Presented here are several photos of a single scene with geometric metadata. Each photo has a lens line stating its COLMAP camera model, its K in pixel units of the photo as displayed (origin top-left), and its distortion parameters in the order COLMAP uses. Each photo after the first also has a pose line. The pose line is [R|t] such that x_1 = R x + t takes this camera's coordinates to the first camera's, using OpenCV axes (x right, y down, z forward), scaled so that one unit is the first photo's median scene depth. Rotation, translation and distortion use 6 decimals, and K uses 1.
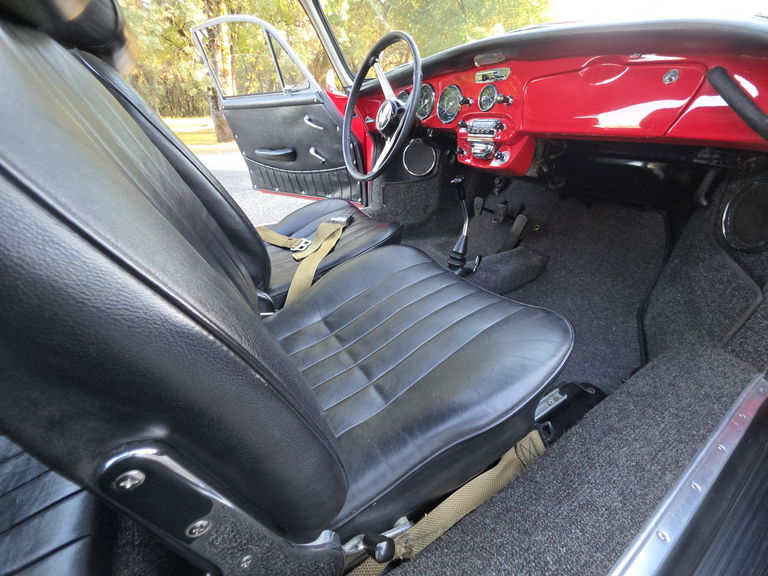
lens RADIAL K [[306.6, 0, 380.3], [0, 306.6, 286.7], [0, 0, 1]] dist [0.002046, -0.005628]
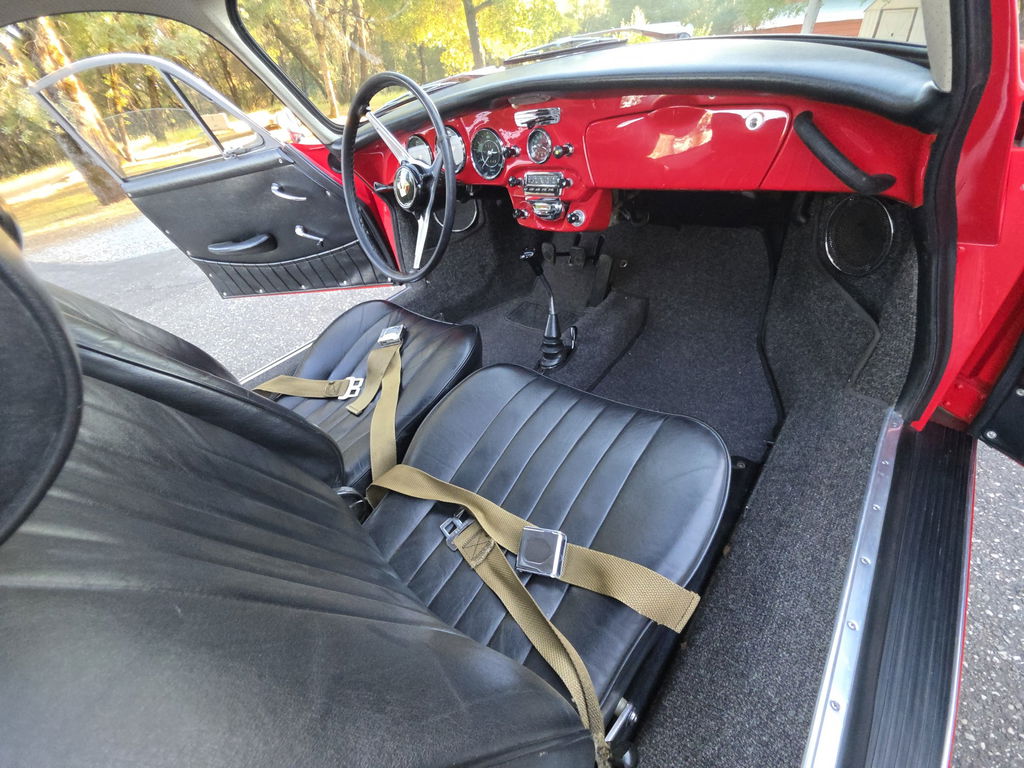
lens RADIAL K [[408.8, 0, 509.7], [0, 408.8, 385.8], [0, 0, 1]] dist [0.002046, -0.005628]
pose [[0.935288, -0.318411, 0.154439, -0.057297], [0.295814, 0.942965, 0.152679, -0.200507], [-0.194245, -0.097114, 0.976134, -0.033708]]
